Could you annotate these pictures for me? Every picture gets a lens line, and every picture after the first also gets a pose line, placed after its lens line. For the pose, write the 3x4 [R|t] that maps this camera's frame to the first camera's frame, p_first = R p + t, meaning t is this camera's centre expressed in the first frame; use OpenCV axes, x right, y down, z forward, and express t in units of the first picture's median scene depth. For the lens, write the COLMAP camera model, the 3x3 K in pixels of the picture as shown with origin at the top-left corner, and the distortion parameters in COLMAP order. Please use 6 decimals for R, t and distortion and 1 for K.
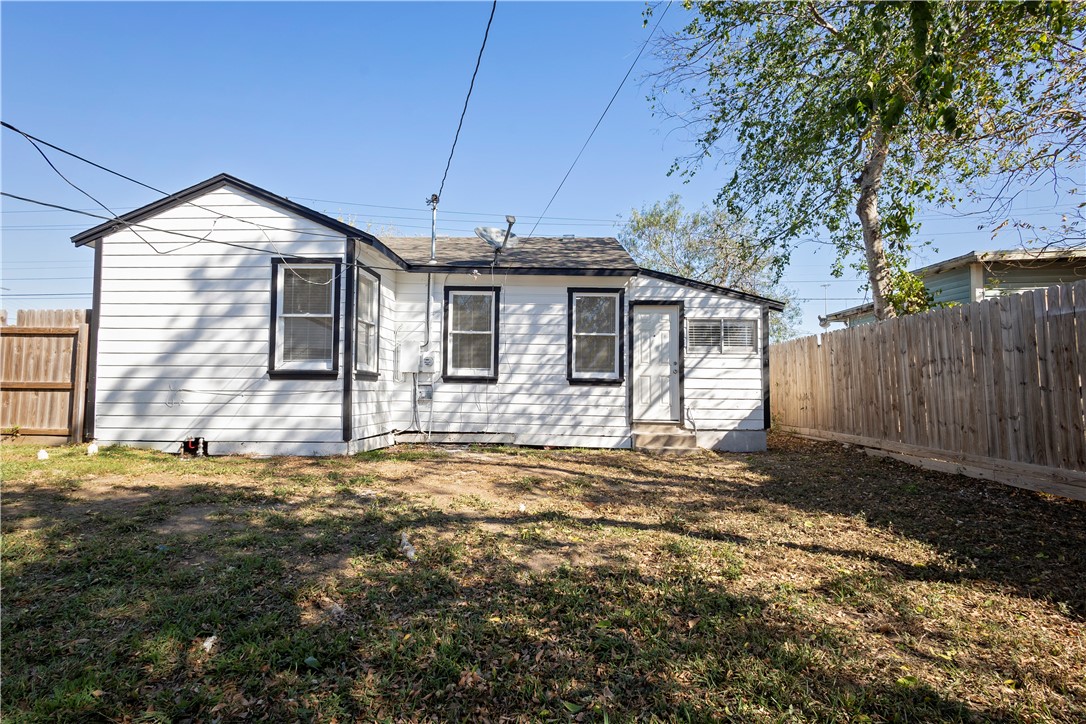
lens RADIAL K [[504.4, 0, 542.1], [0, 504.4, 370.7], [0, 0, 1]] dist [0.000767, 0.000158]
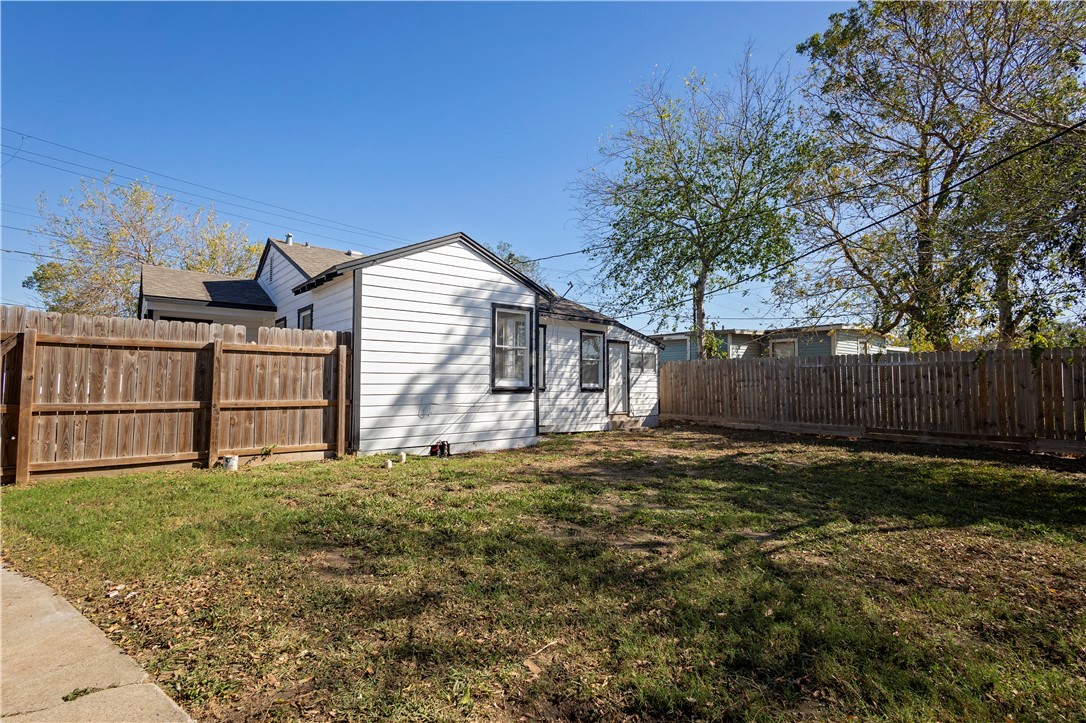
lens RADIAL K [[504.4, 0, 542.1], [0, 504.4, 370.2], [0, 0, 1]] dist [0.000767, 0.000158]
pose [[0.751838, 0.011903, 0.659240, -1.086639], [-0.019987, 0.999789, 0.004743, -0.044845], [-0.659045, -0.016742, 0.751917, -0.080136]]
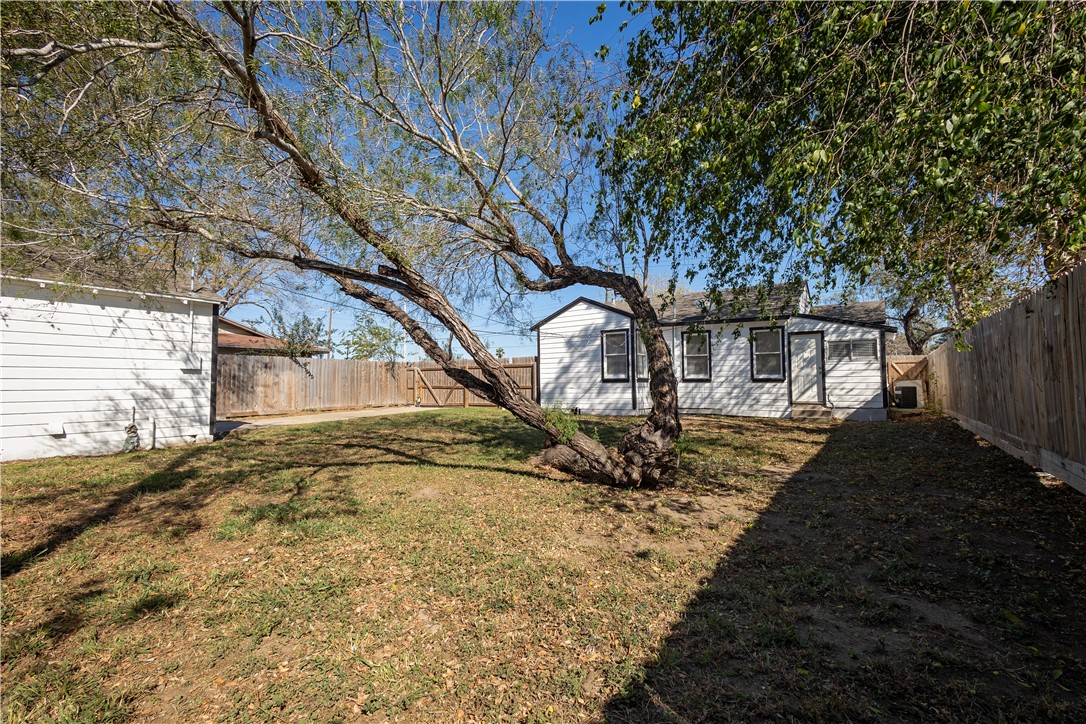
lens RADIAL K [[504.4, 0, 542.1], [0, 504.4, 370.7], [0, 0, 1]] dist [0.000767, 0.000158]
pose [[0.844474, -0.033234, -0.534565, 0.394808], [0.033842, 0.999390, -0.008670, -0.022550], [0.534527, -0.010769, 0.845083, -0.932384]]
